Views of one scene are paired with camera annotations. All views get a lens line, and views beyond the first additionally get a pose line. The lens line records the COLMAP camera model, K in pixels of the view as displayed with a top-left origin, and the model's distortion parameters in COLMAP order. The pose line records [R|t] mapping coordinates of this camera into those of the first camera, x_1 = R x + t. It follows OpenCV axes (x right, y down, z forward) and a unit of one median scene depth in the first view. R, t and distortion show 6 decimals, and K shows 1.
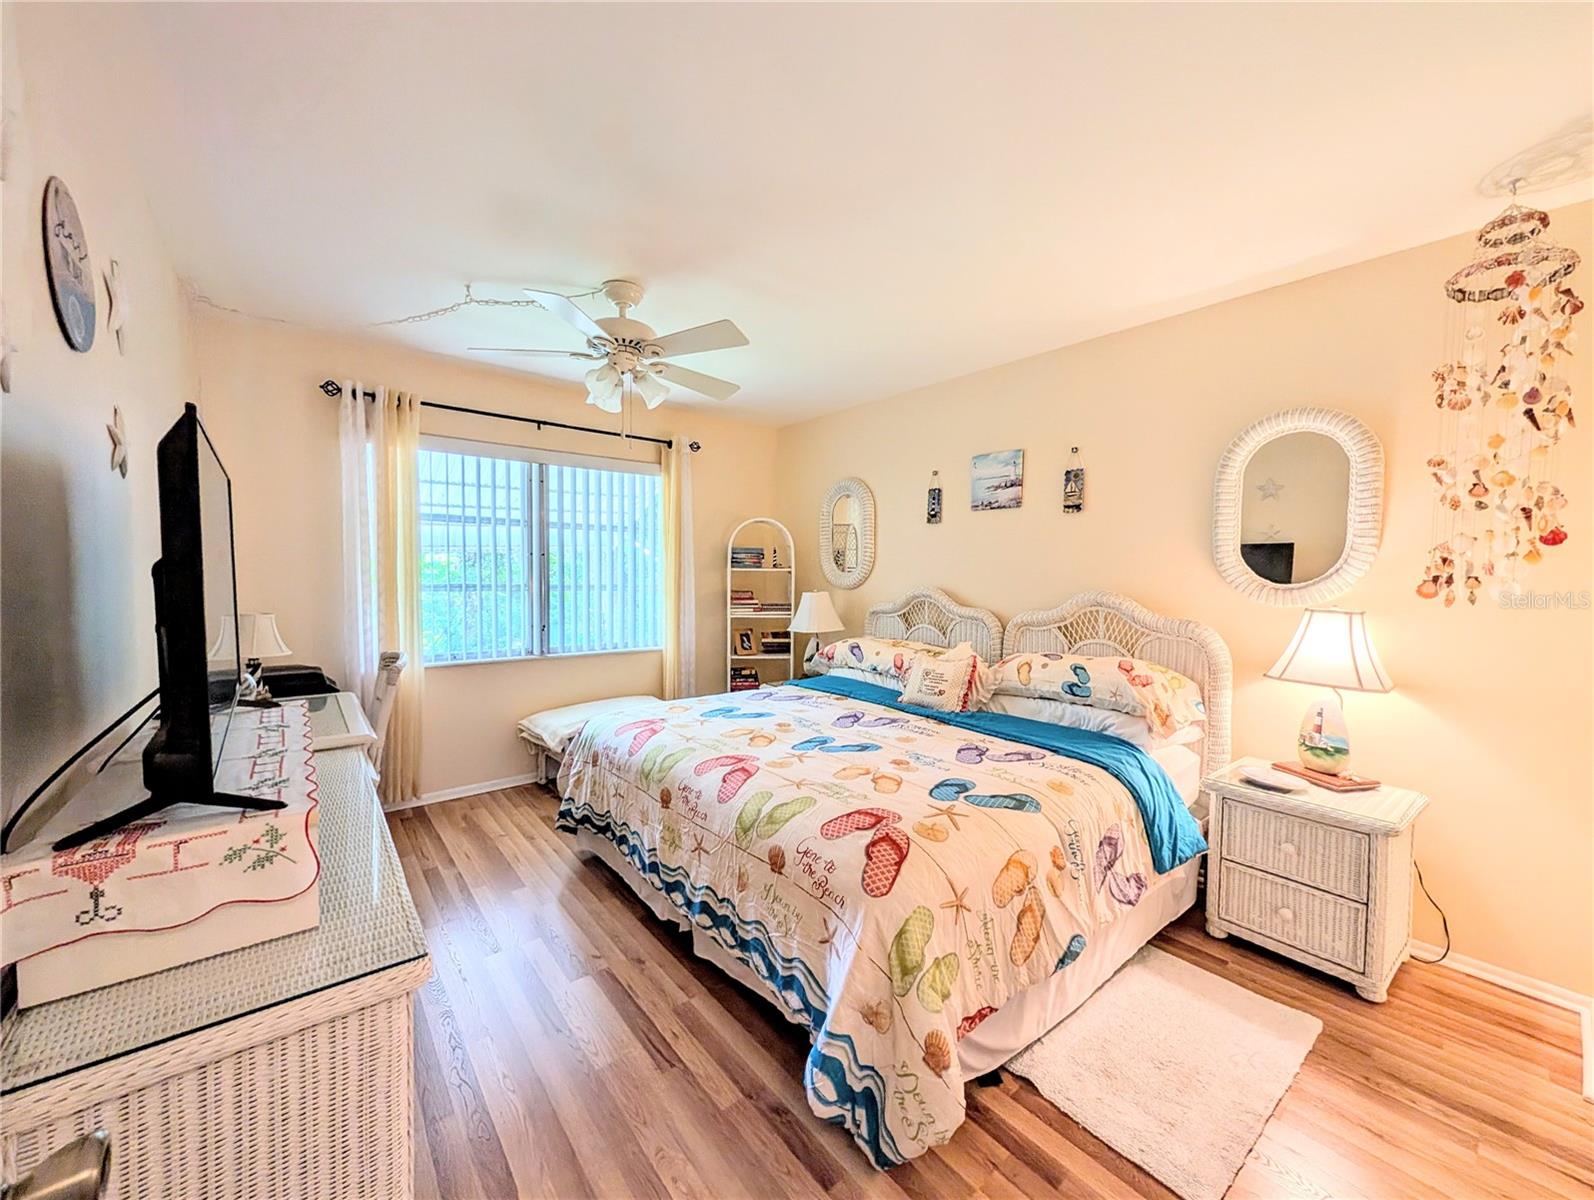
lens RADIAL K [[610.1, 0, 794.7], [0, 610.1, 600.2], [0, 0, 1]] dist [0.003163, -0.000095]
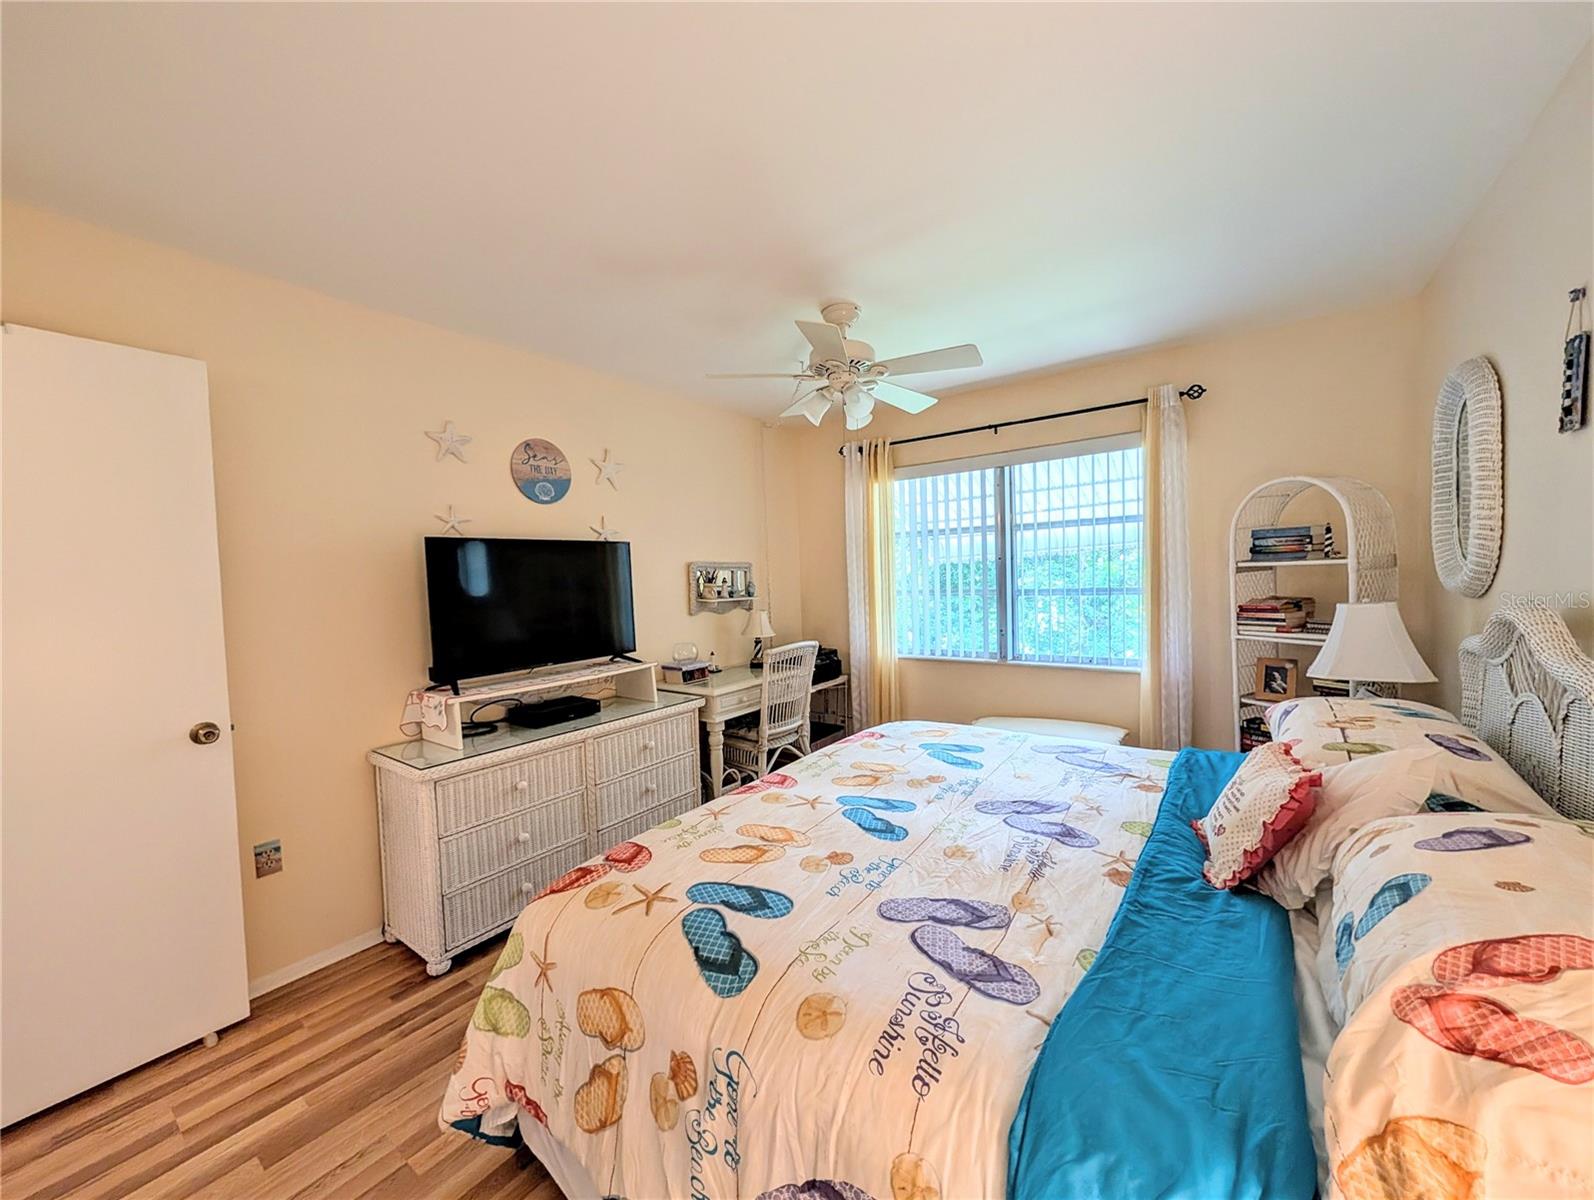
lens RADIAL K [[610.1, 0, 799.7], [0, 610.1, 606.9], [0, 0, 1]] dist [0.003163, -0.000095]
pose [[0.246656, 0.032485, -0.968559, 0.763254], [-0.007202, 0.999472, 0.031688, -0.042626], [0.969076, -0.000841, 0.246760, 0.714154]]
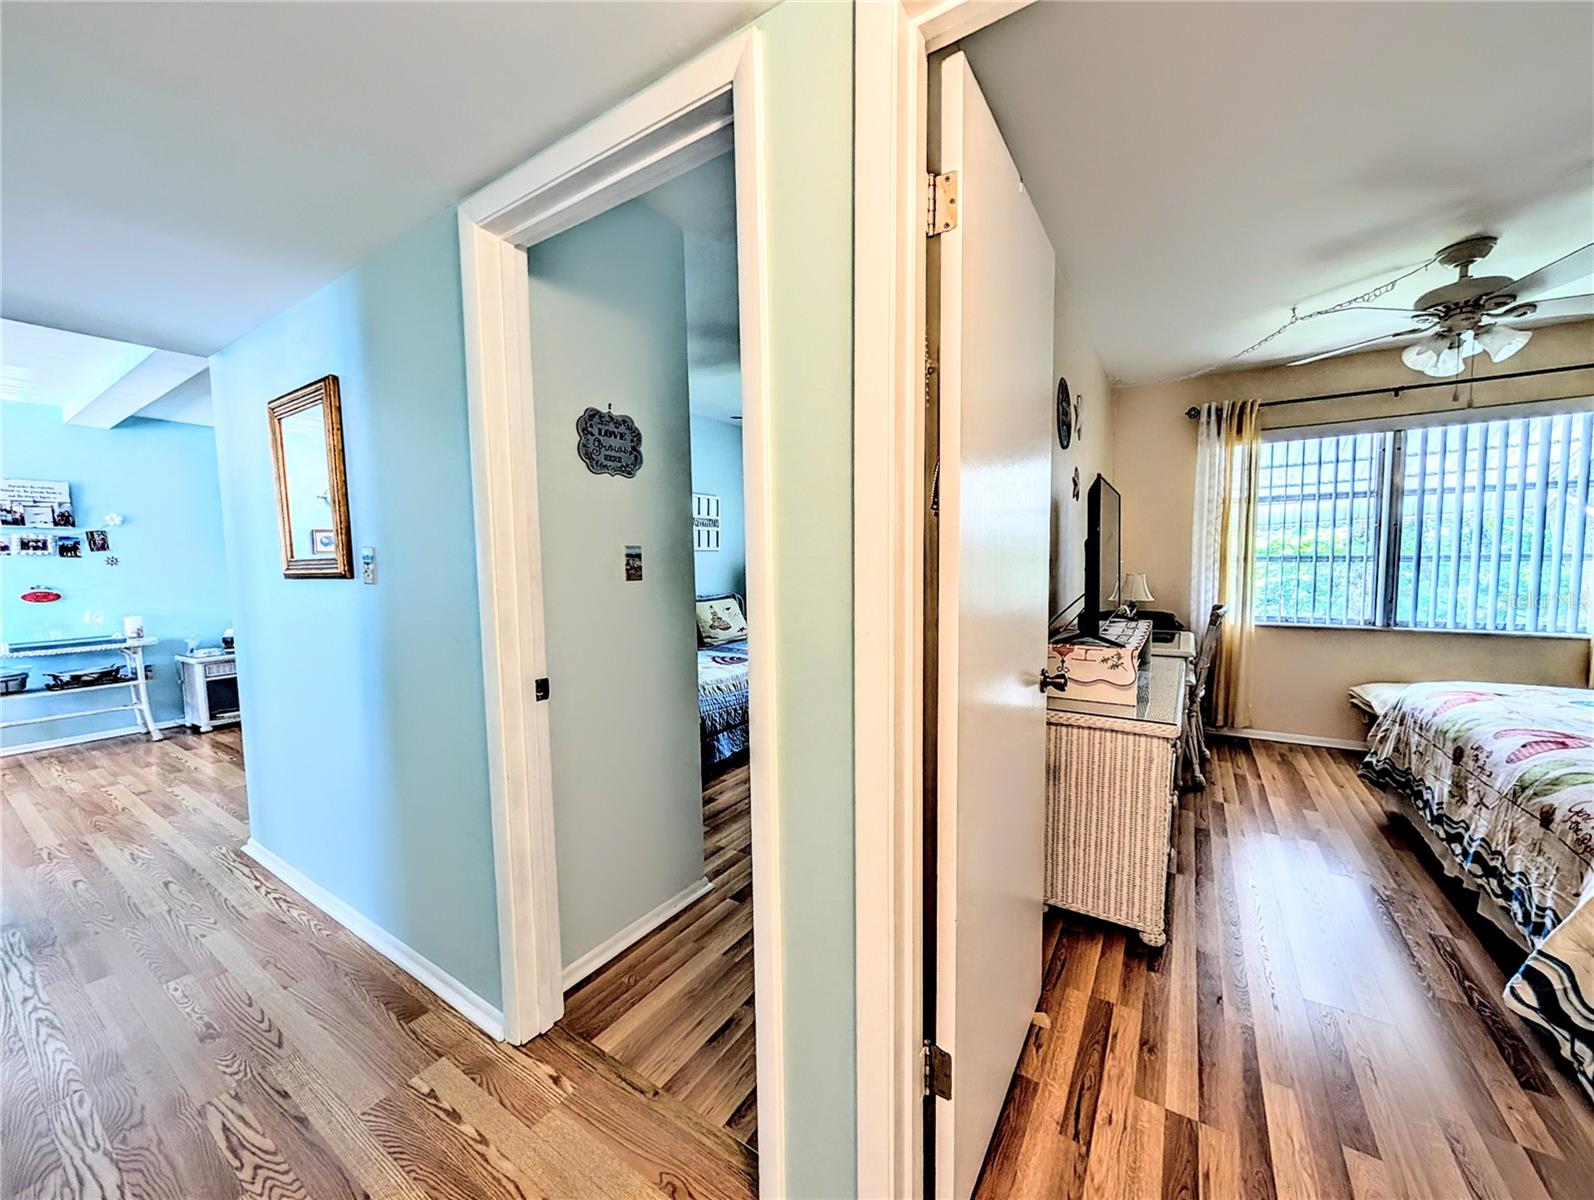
lens RADIAL K [[610.1, 0, 794.9], [0, 610.1, 601.1], [0, 0, 1]] dist [0.003163, -0.000095]
pose [[0.306407, 0.053916, -0.950372, 0.373702], [-0.024351, 0.998512, 0.048796, 0.038500], [0.951589, 0.008191, 0.307264, -0.341792]]
